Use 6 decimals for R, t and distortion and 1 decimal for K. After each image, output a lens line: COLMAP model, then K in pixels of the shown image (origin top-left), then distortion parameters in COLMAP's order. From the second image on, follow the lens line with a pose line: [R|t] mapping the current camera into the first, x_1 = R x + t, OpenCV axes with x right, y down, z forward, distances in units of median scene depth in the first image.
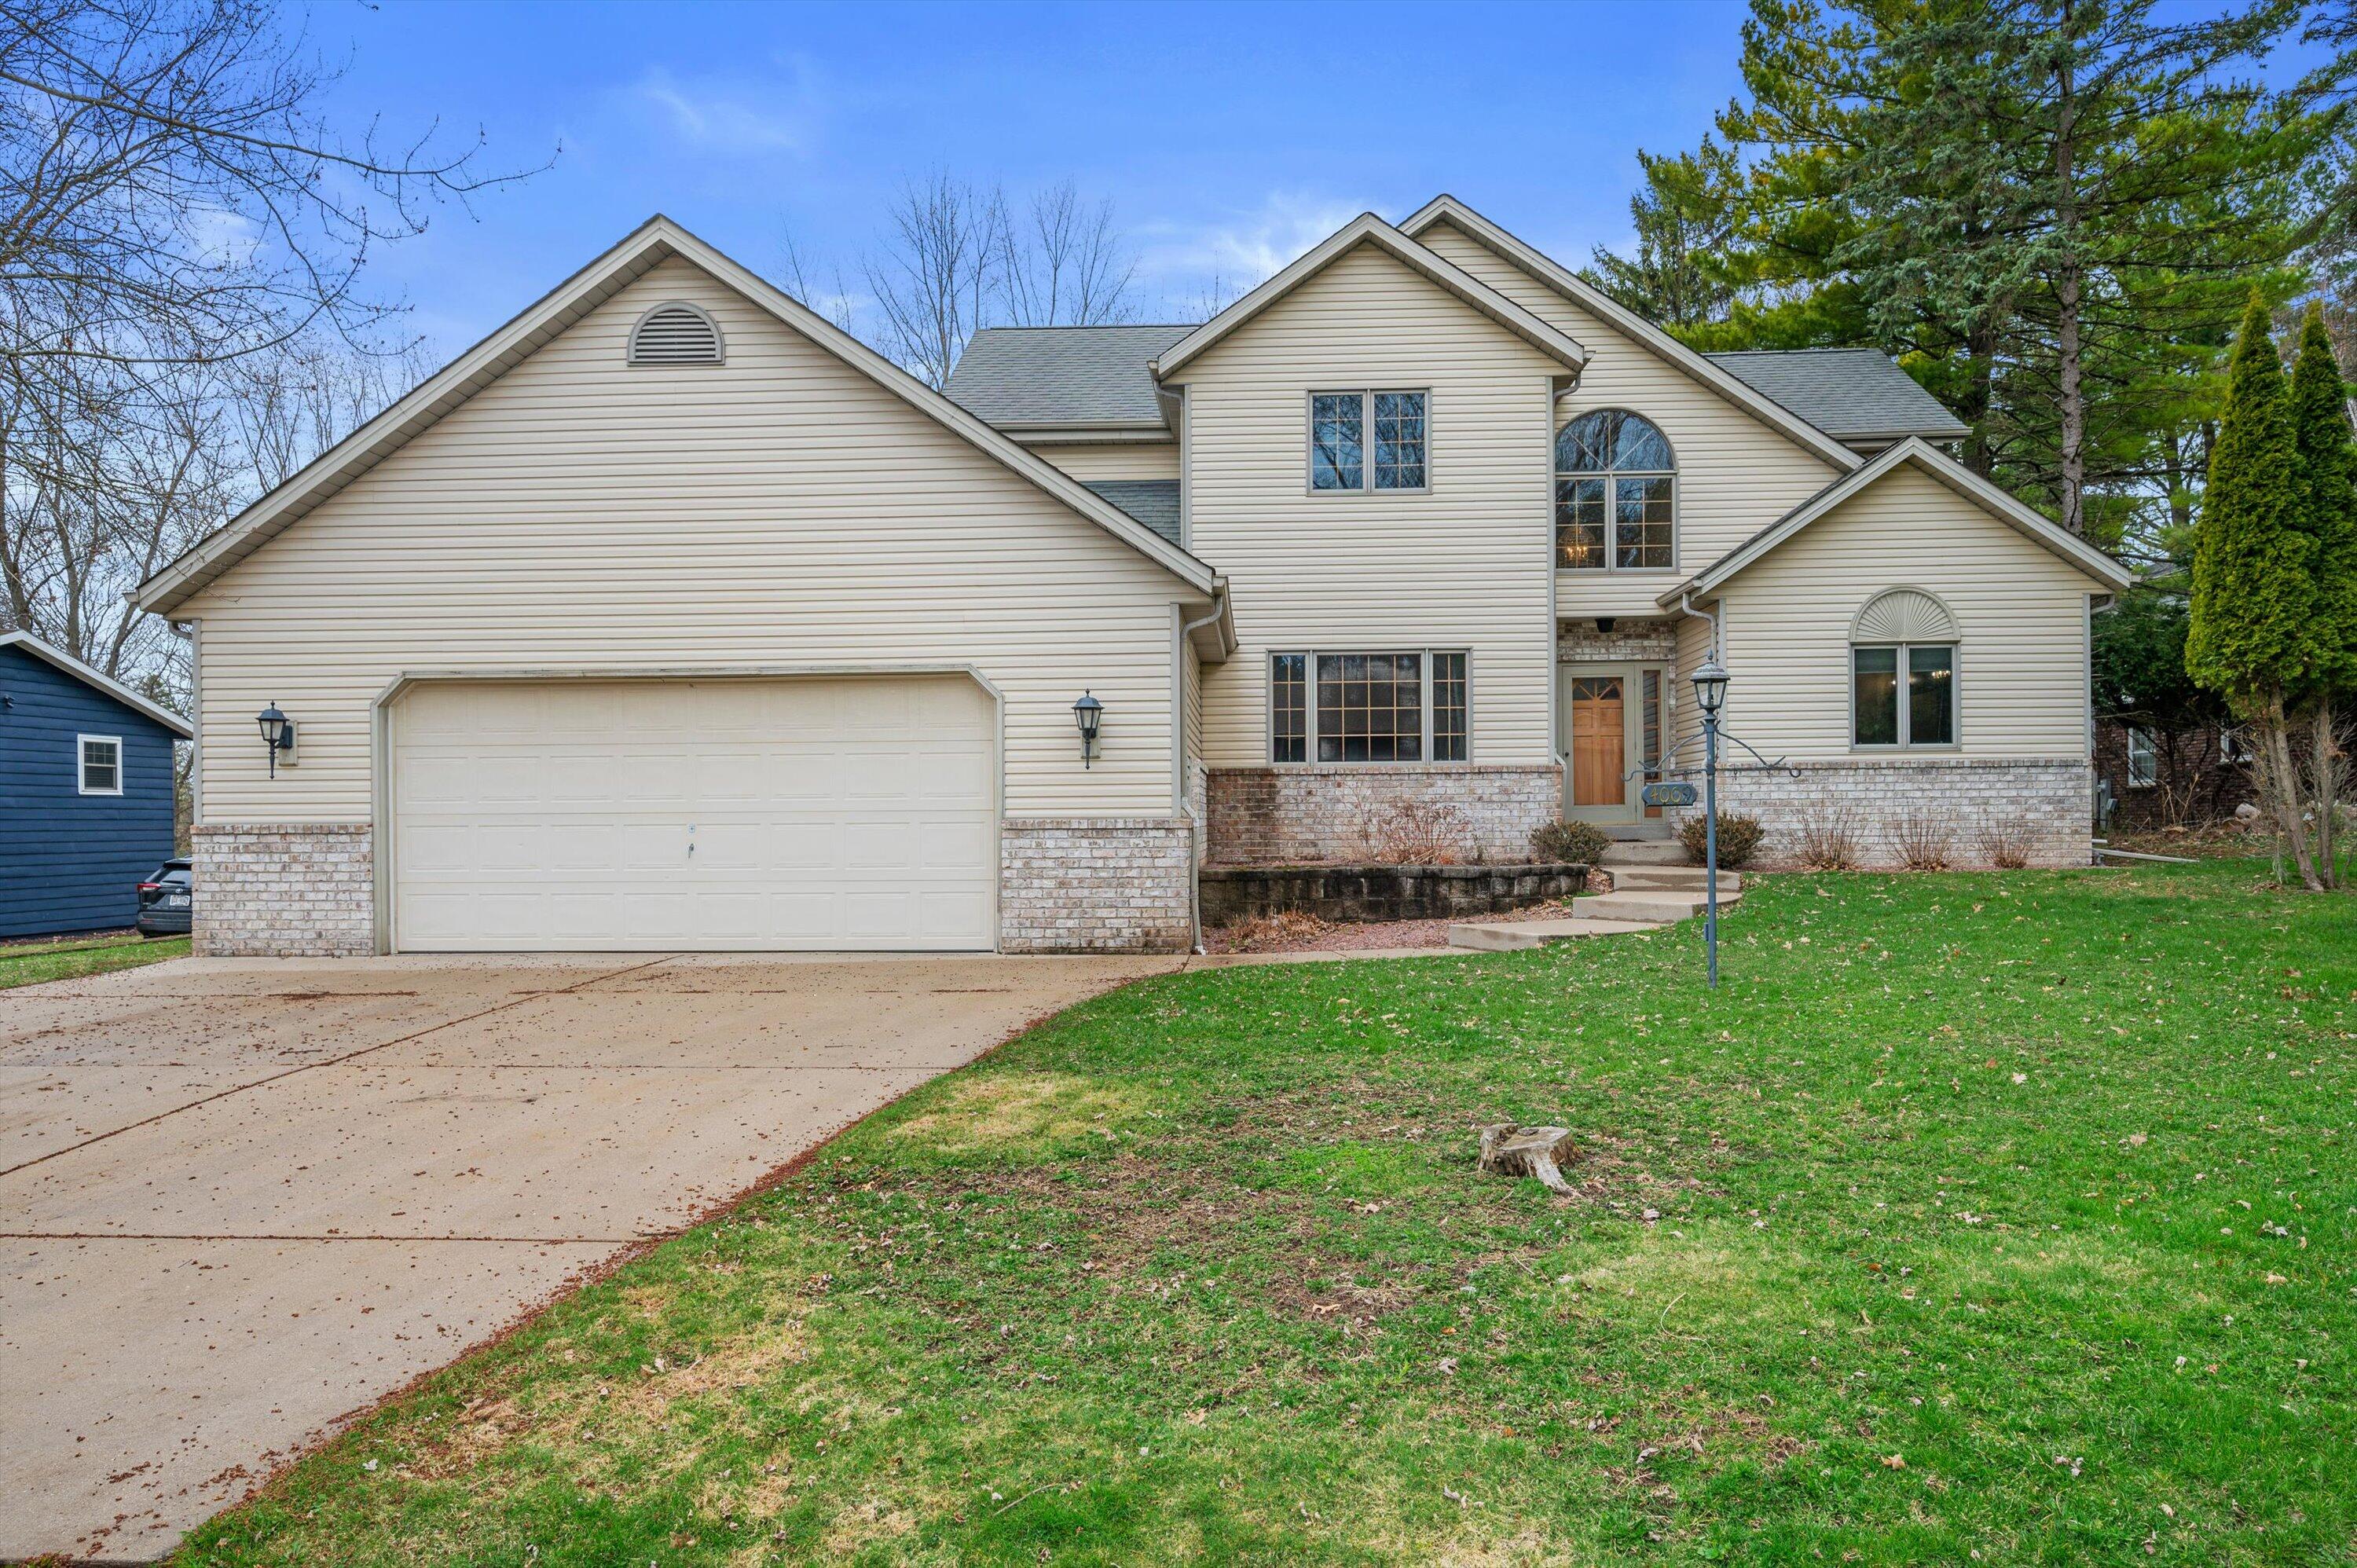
lens RADIAL K [[1576.2, 0, 1216.6], [0, 1576.2, 814.7], [0, 0, 1]] dist [0.005986, 0.001804]
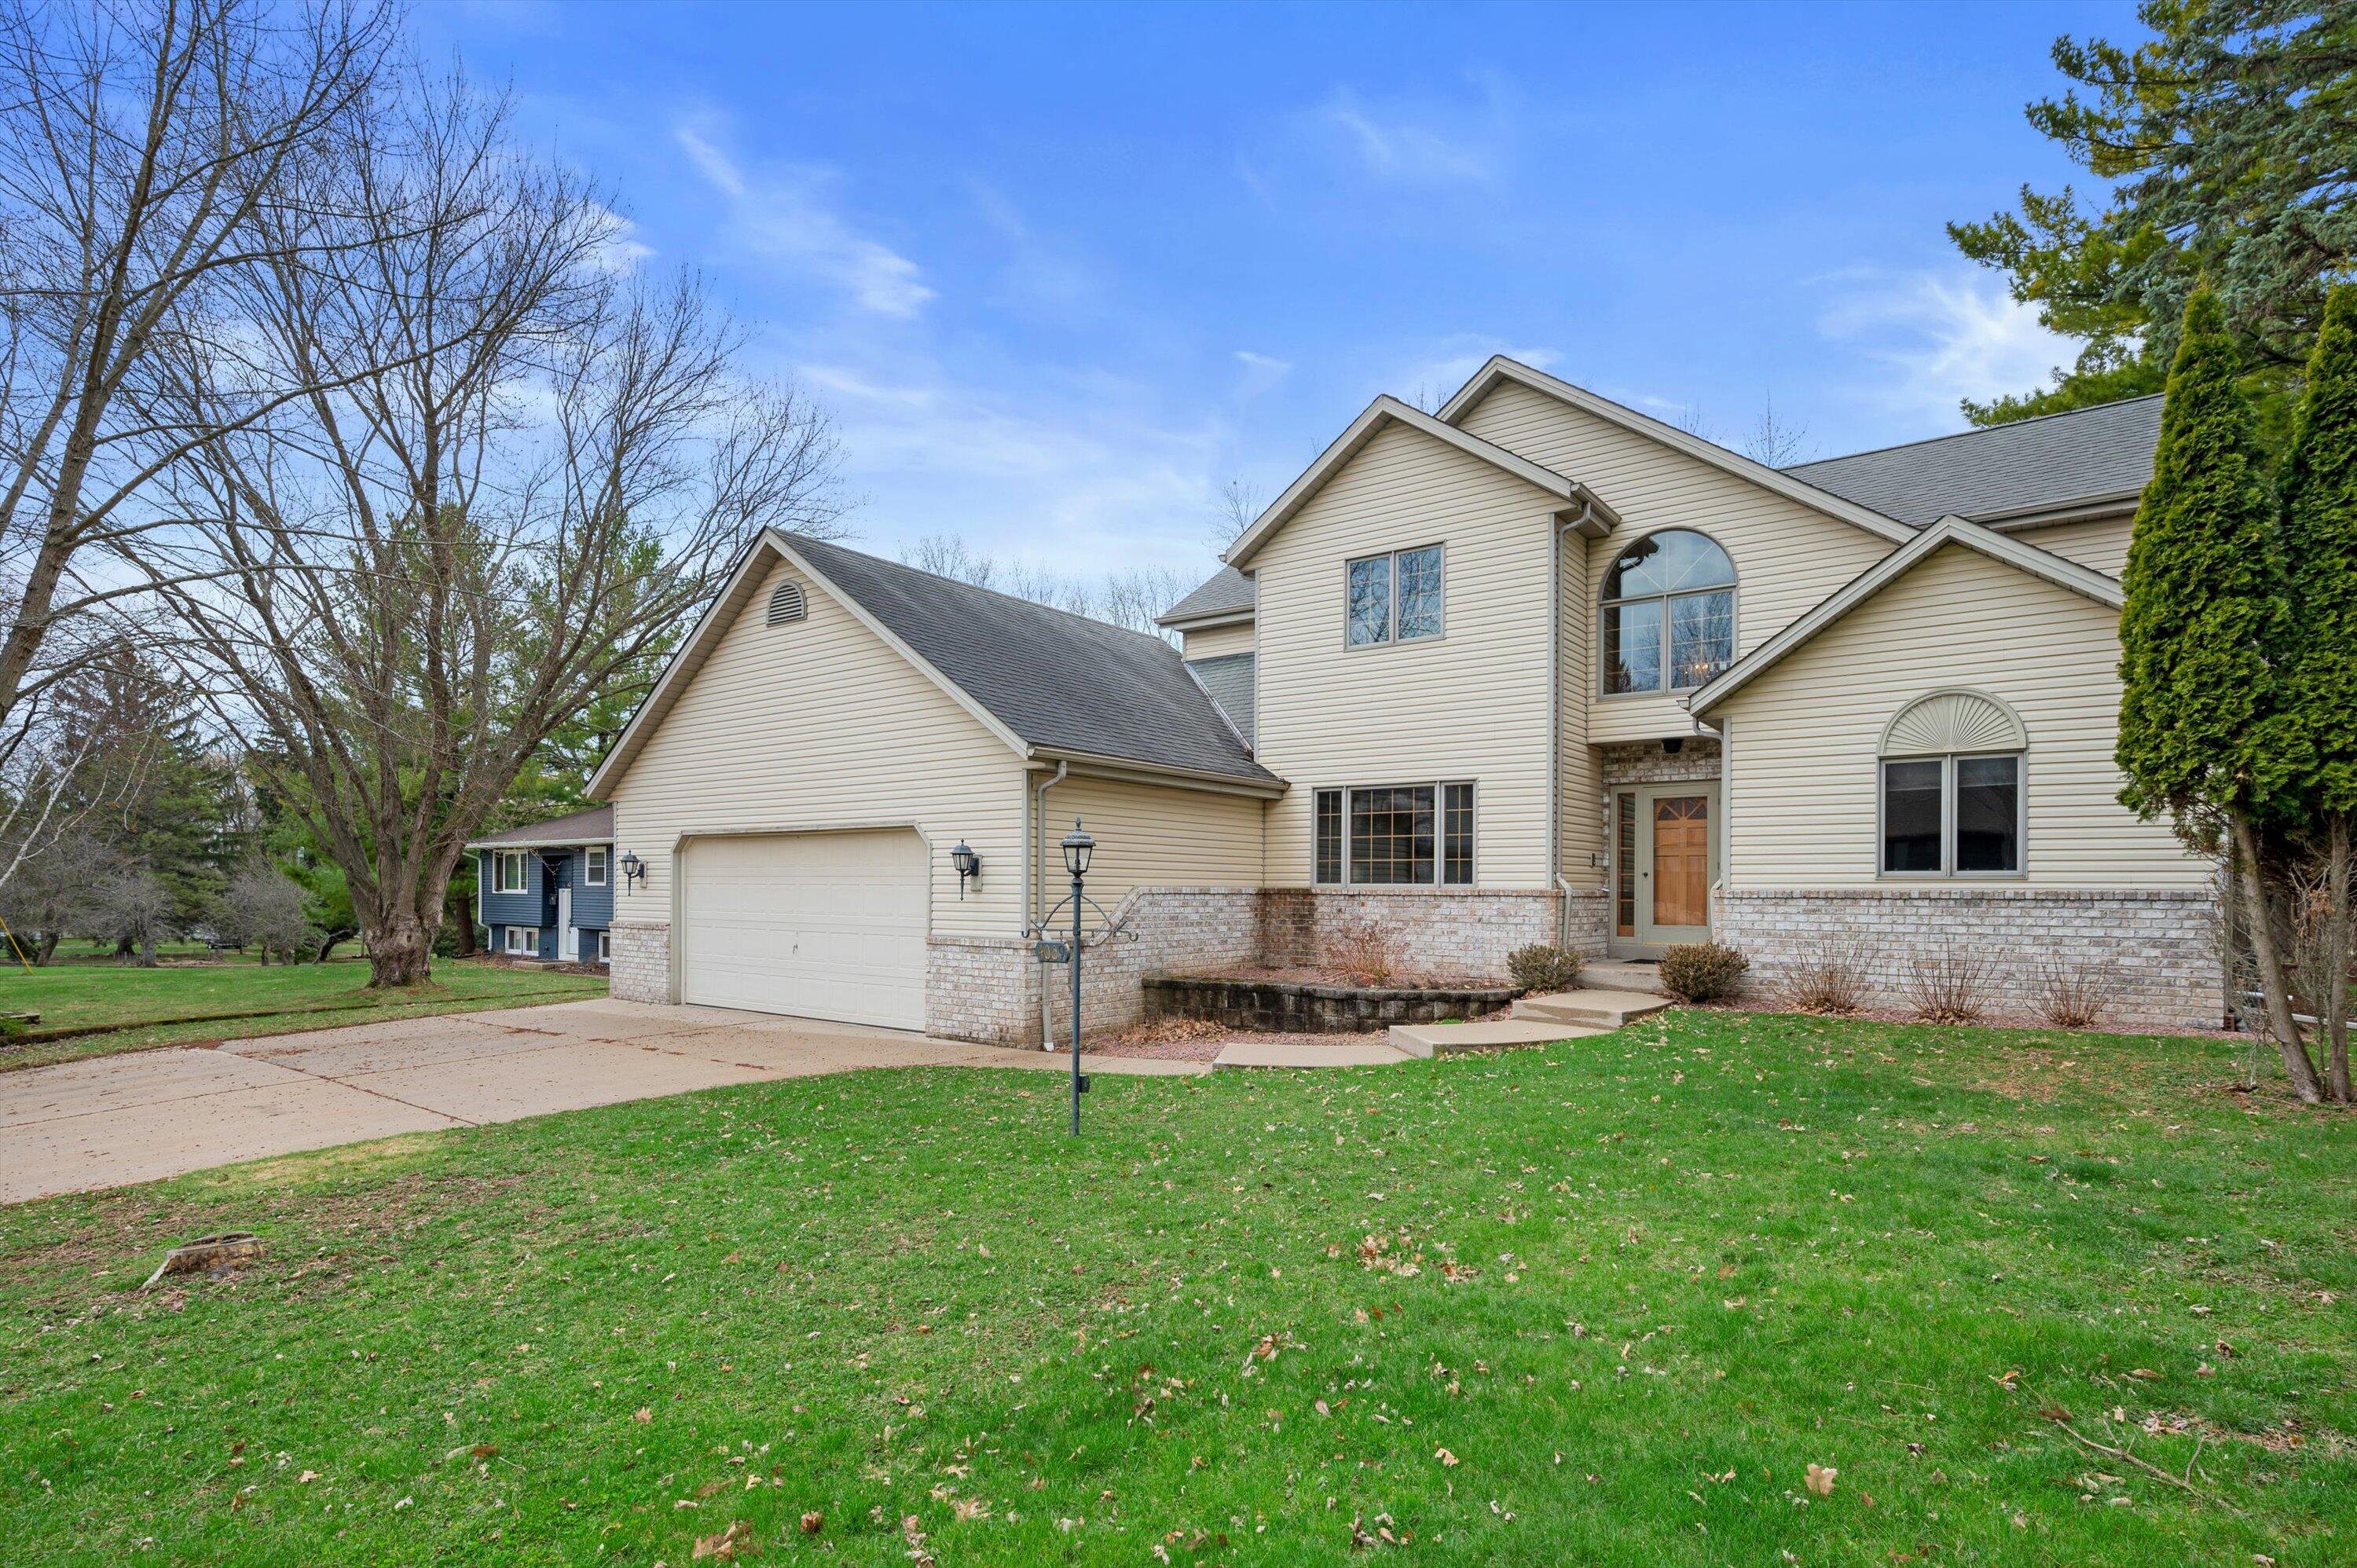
lens RADIAL K [[1209.8, 0, 1173.4], [0, 1209.8, 881.4], [0, 0, 1]] dist [0.005759, 0.002339]
pose [[0.816518, 0.009878, -0.577236, 0.608658], [-0.010730, 0.999941, 0.001934, -0.046144], [0.577220, 0.004615, 0.816575, 0.272207]]
